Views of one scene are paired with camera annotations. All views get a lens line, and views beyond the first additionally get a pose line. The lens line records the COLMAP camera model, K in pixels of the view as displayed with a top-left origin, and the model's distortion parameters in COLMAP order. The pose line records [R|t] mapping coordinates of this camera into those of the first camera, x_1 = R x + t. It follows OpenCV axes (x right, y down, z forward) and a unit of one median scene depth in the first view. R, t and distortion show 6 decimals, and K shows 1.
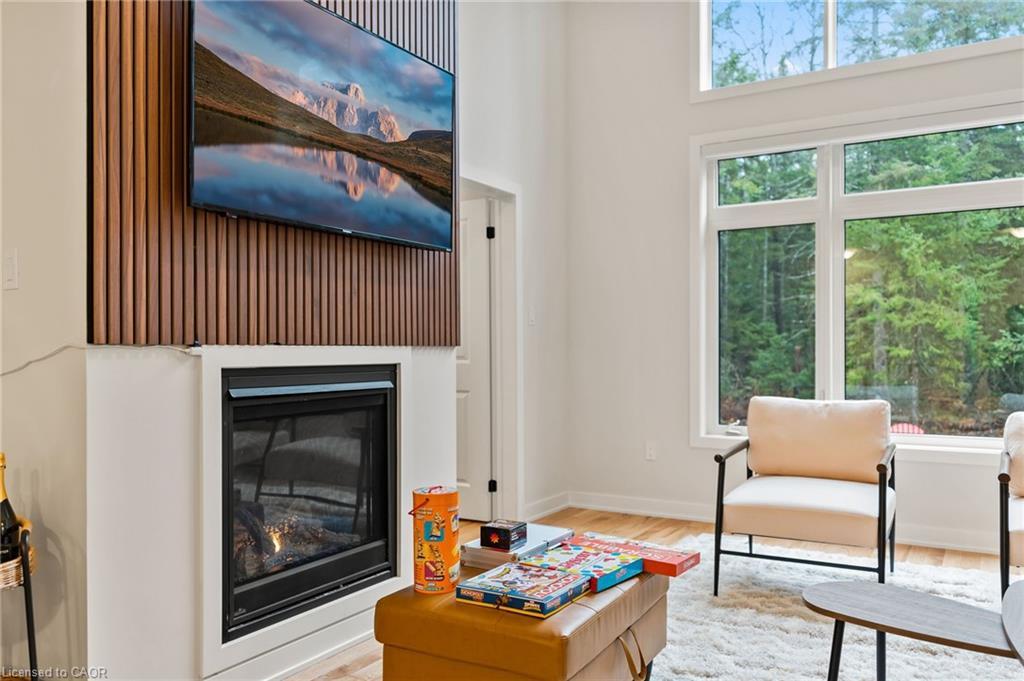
lens RADIAL K [[805.7, 0, 507.9], [0, 805.7, 353.3], [0, 0, 1]] dist [-0.005617, 0.019626]
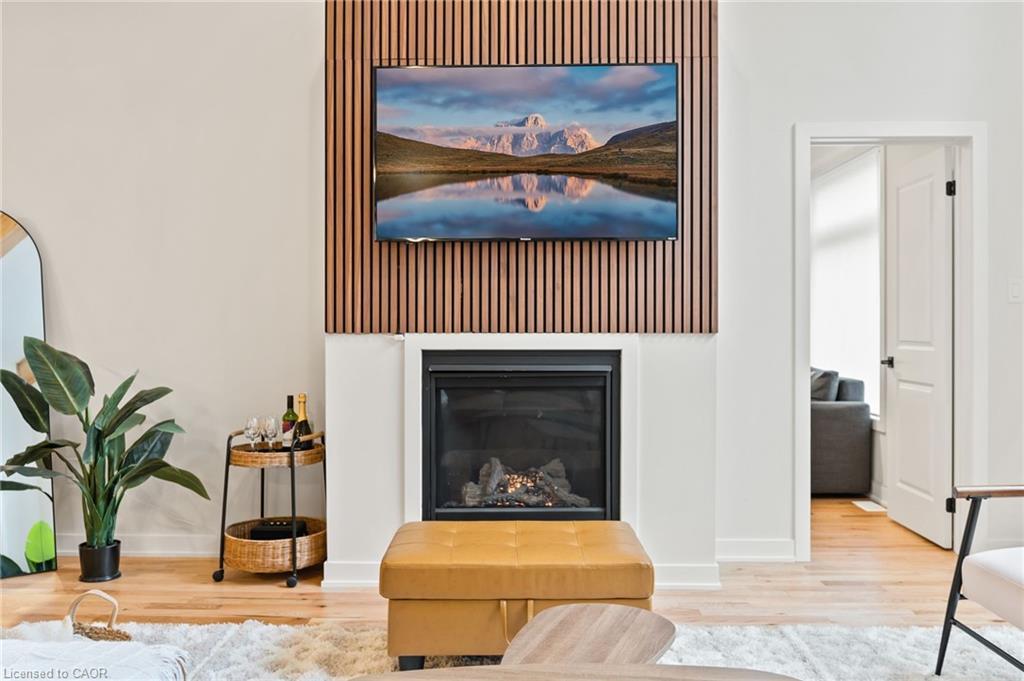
lens RADIAL K [[903.1, 0, 509.6], [0, 903.1, 332.1], [0, 0, 1]] dist [-0.007985, 0.000221]
pose [[0.485253, 0.013074, -0.874276, 0.892047], [-0.005060, 0.999913, 0.012144, -0.025448], [0.874359, -0.001469, 0.485277, 0.293346]]
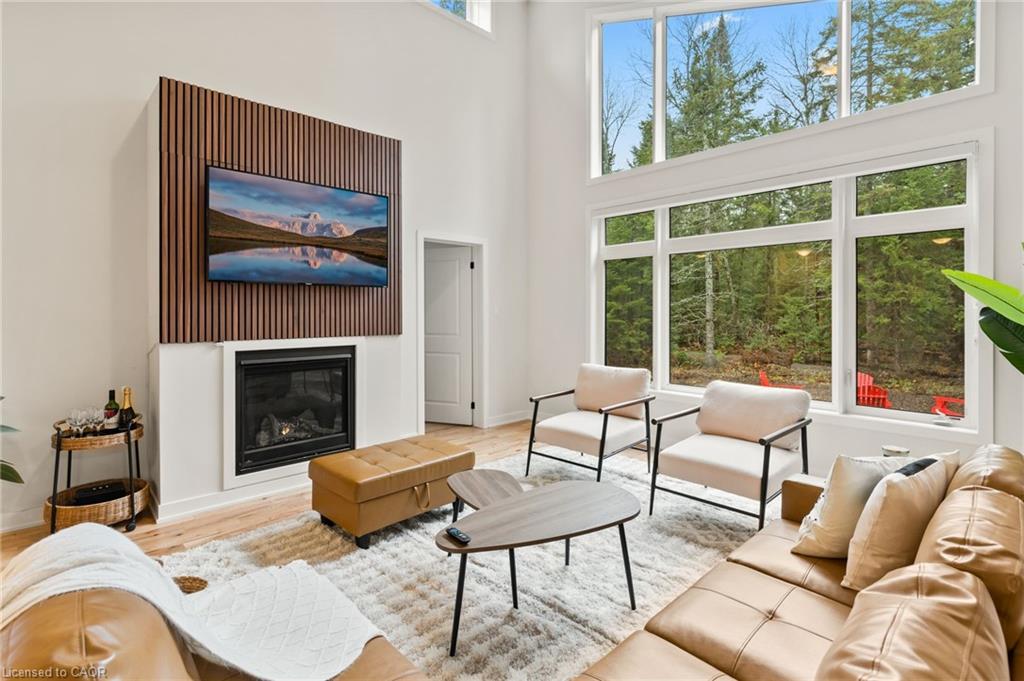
lens RADIAL K [[497.0, 0, 509.8], [0, 497.0, 313.4], [0, 0, 1]] dist [0.008114, -0.002493]
pose [[0.962538, 0.005770, -0.271086, 0.593874], [-0.005132, 0.999982, 0.003059, -0.074720], [0.271099, -0.001553, 0.962550, -0.090013]]
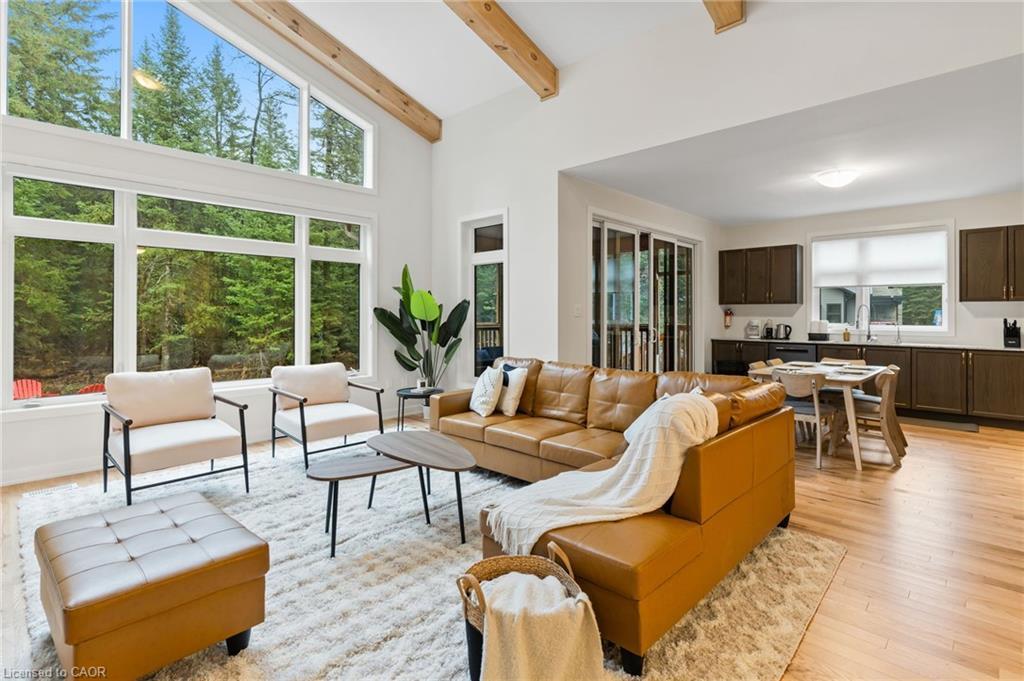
lens RADIAL K [[497.0, 0, 511.3], [0, 497.0, 310.7], [0, 0, 1]] dist [0.008114, -0.002493]
pose [[0.234915, 0.011002, 0.971954, -0.475752], [0.001993, 0.999928, -0.011800, -0.054581], [-0.972014, 0.004709, 0.234876, 0.191520]]
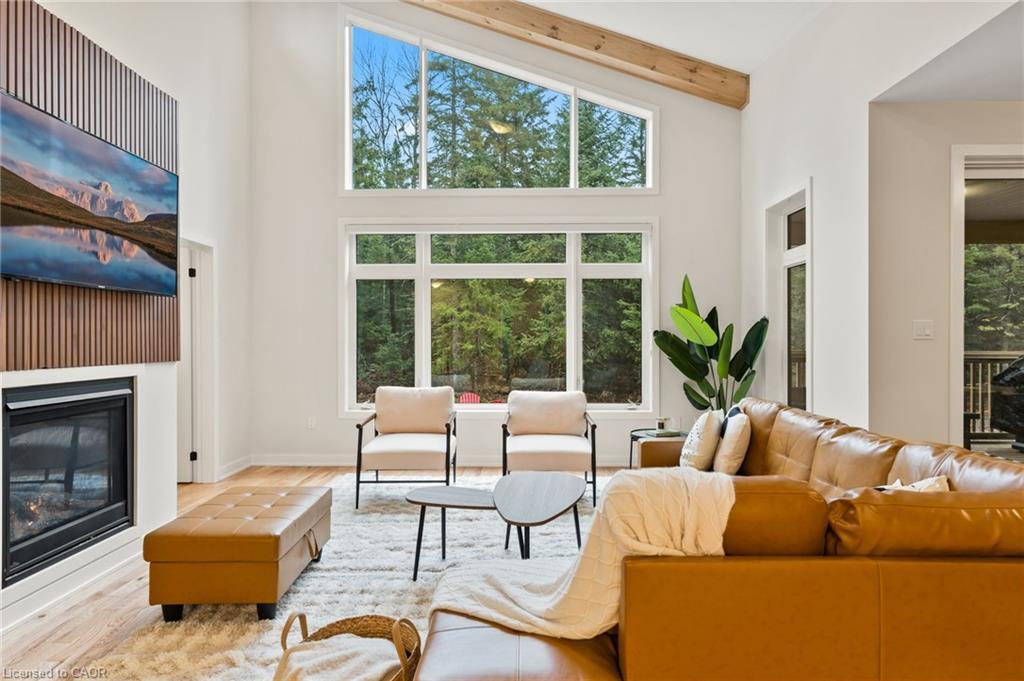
lens RADIAL K [[585.1, 0, 510.0], [0, 585.1, 340.4], [0, 0, 1]] dist [0.017671, 0.011178]
pose [[0.867497, 0.003636, 0.497429, -0.081945], [-0.000694, 0.999981, -0.006100, -0.045346], [-0.497441, 0.004947, 0.867483, -0.240956]]
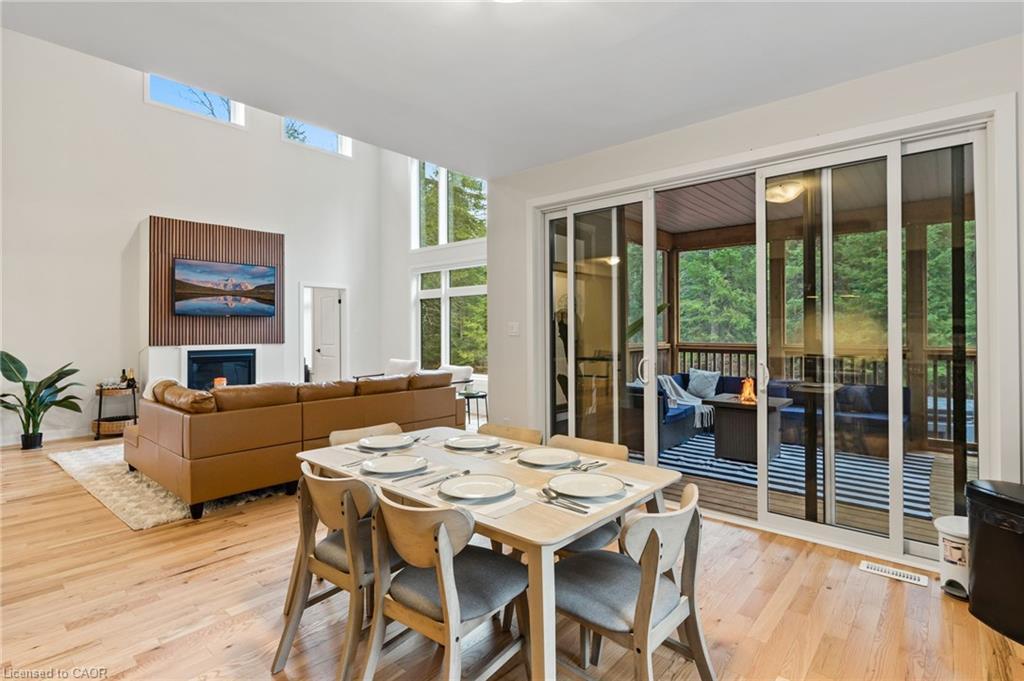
lens RADIAL K [[497.0, 0, 506.2], [0, 497.0, 324.2], [0, 0, 1]] dist [0.008114, -0.002493]
pose [[0.982897, -0.002031, -0.184146, 1.459234], [-0.000884, 0.999876, -0.015750, -0.065333], [0.184155, 0.015644, 0.982773, -1.056172]]
